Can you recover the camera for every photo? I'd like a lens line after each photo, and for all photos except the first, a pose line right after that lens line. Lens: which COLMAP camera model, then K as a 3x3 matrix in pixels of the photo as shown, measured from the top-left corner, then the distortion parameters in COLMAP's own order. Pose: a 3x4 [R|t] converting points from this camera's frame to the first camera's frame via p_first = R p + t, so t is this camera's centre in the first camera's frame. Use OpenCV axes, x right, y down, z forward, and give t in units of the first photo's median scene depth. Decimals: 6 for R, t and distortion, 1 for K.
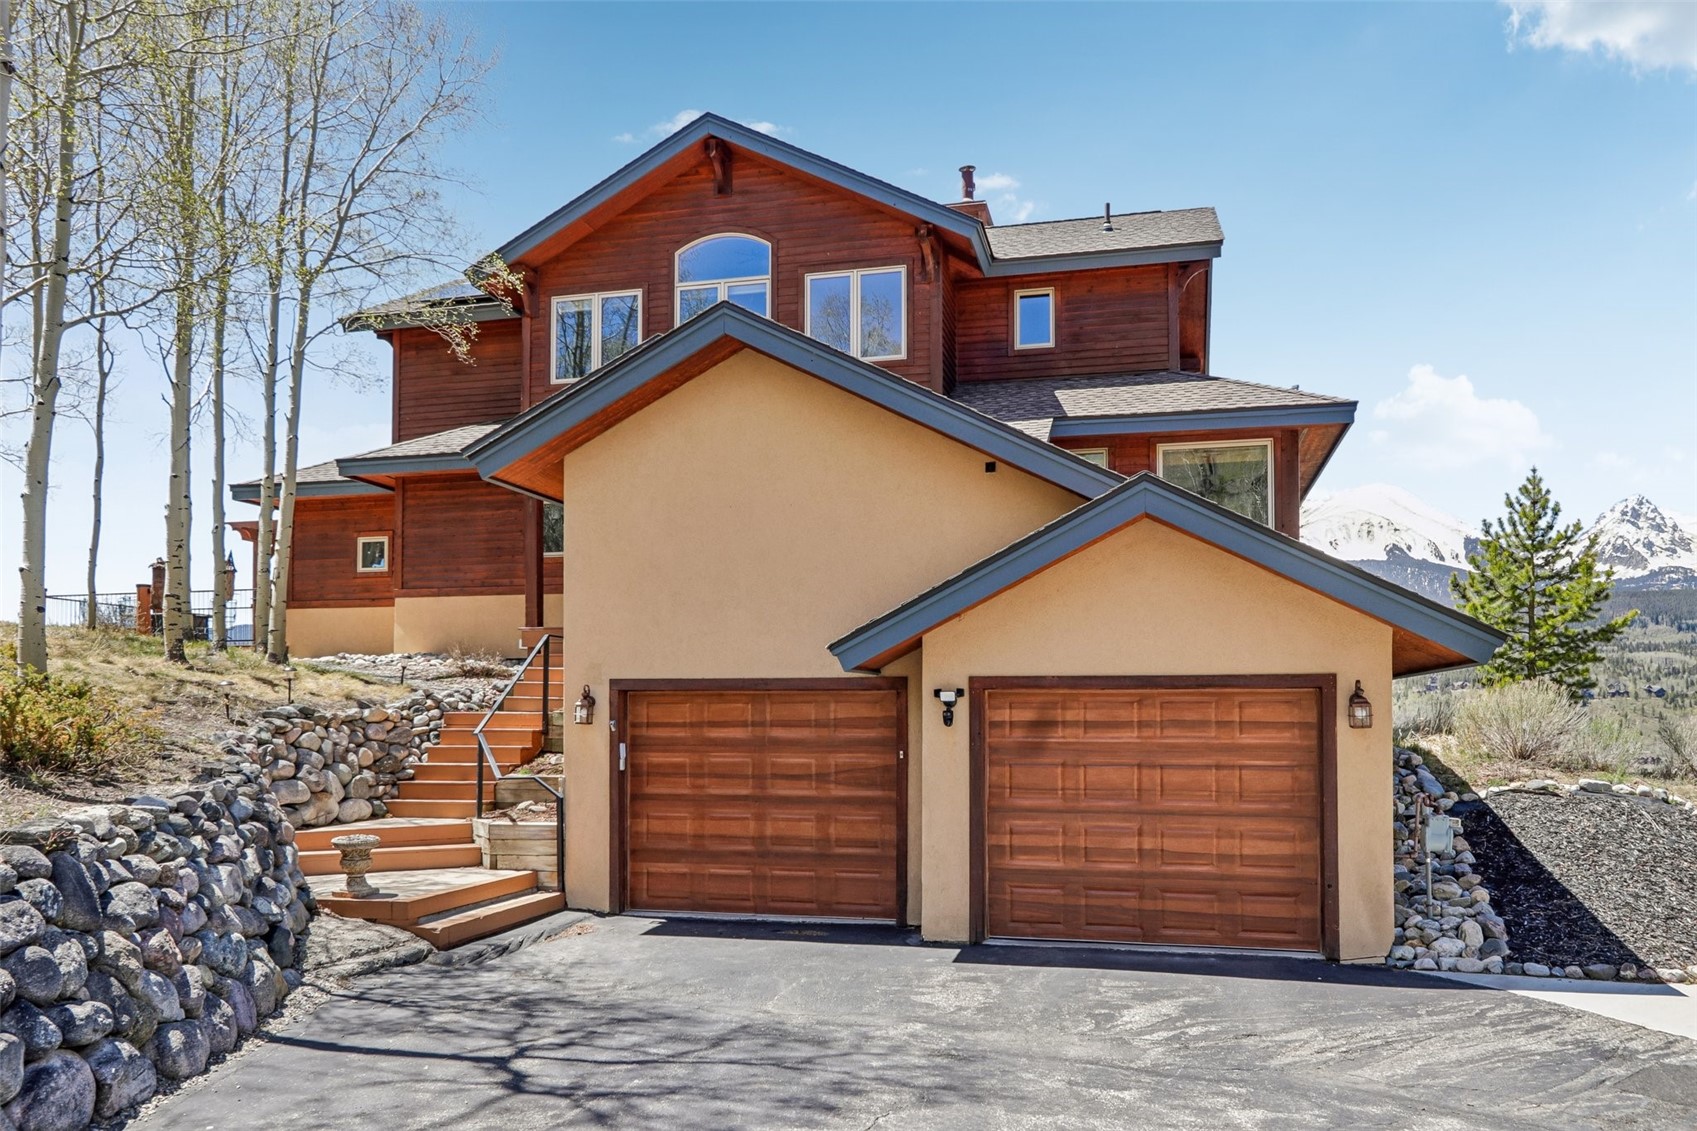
lens RADIAL K [[1251.8, 0, 845.9], [0, 1251.8, 554.9], [0, 0, 1]] dist [-0.002949, 0.013207]
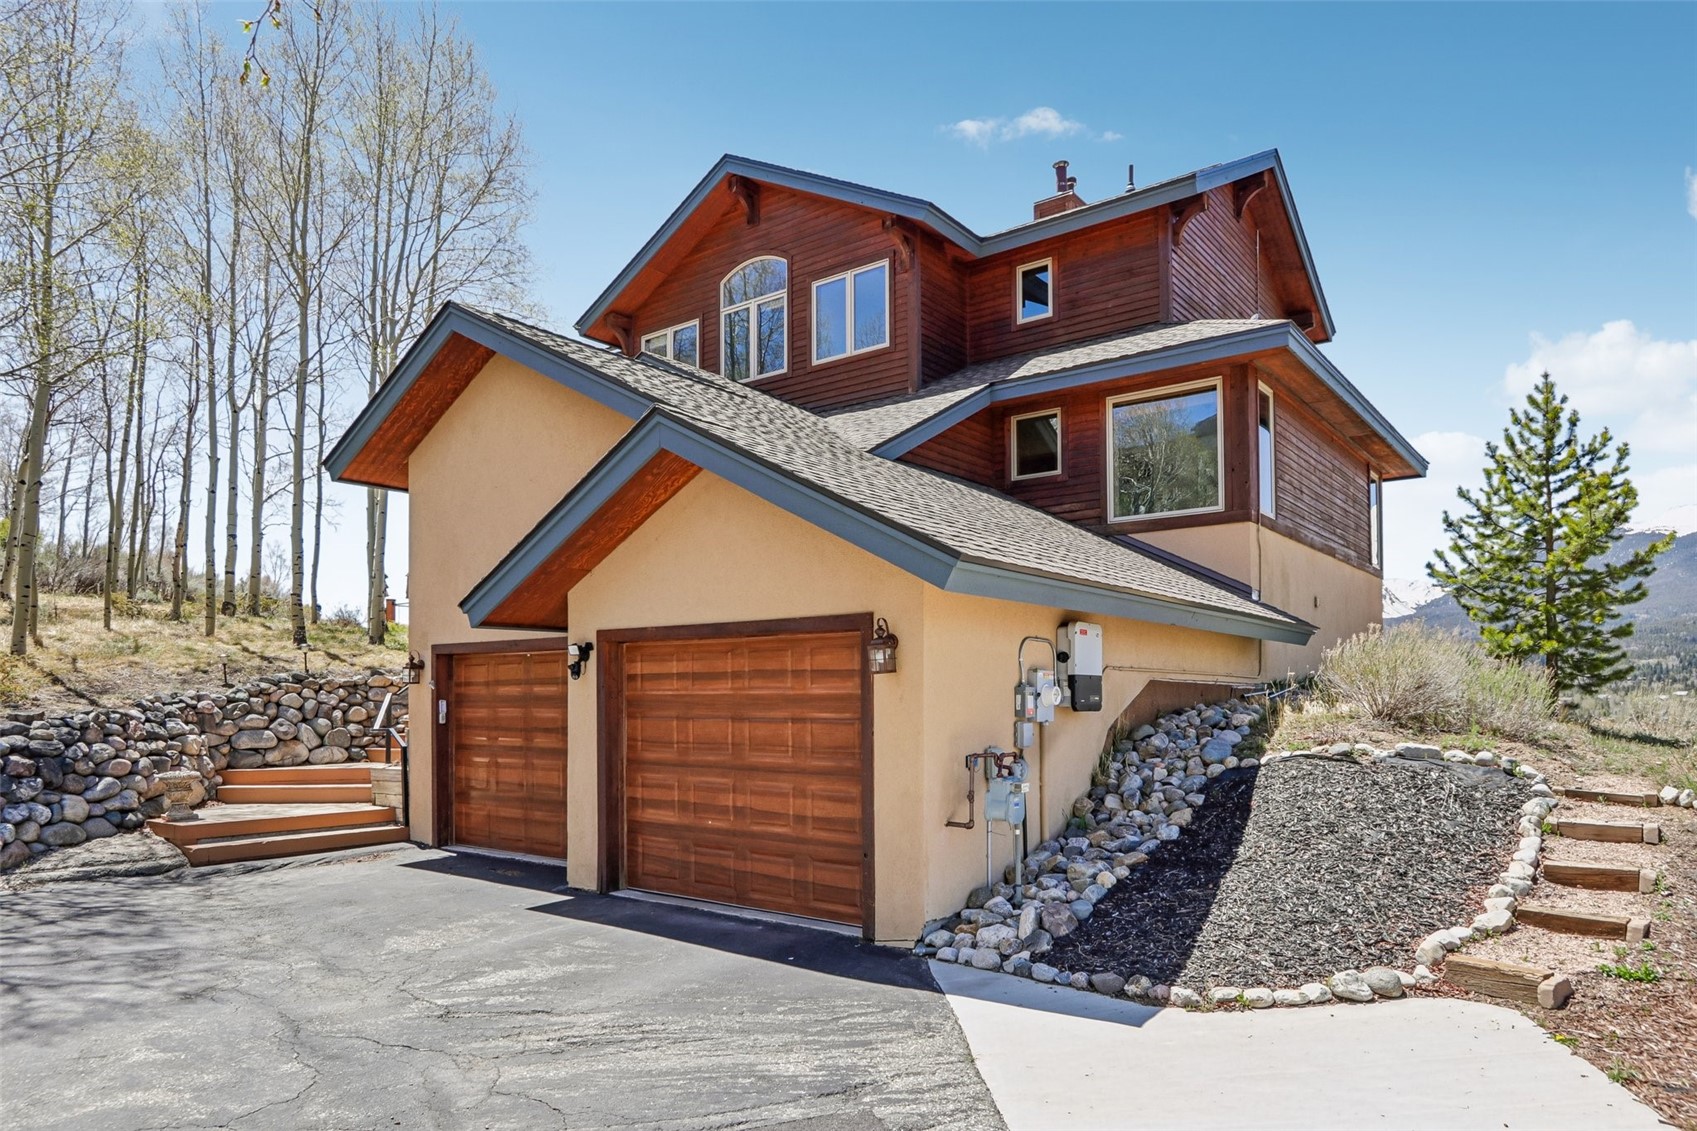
lens RADIAL K [[1031.8, 0, 851.8], [0, 1031.8, 581.0], [0, 0, 1]] dist [-0.009787, 0.008378]
pose [[0.920022, -0.047301, -0.389002, 0.608972], [0.053027, 0.998585, 0.003987, 0.064296], [0.388263, -0.024296, 0.921228, 0.309428]]
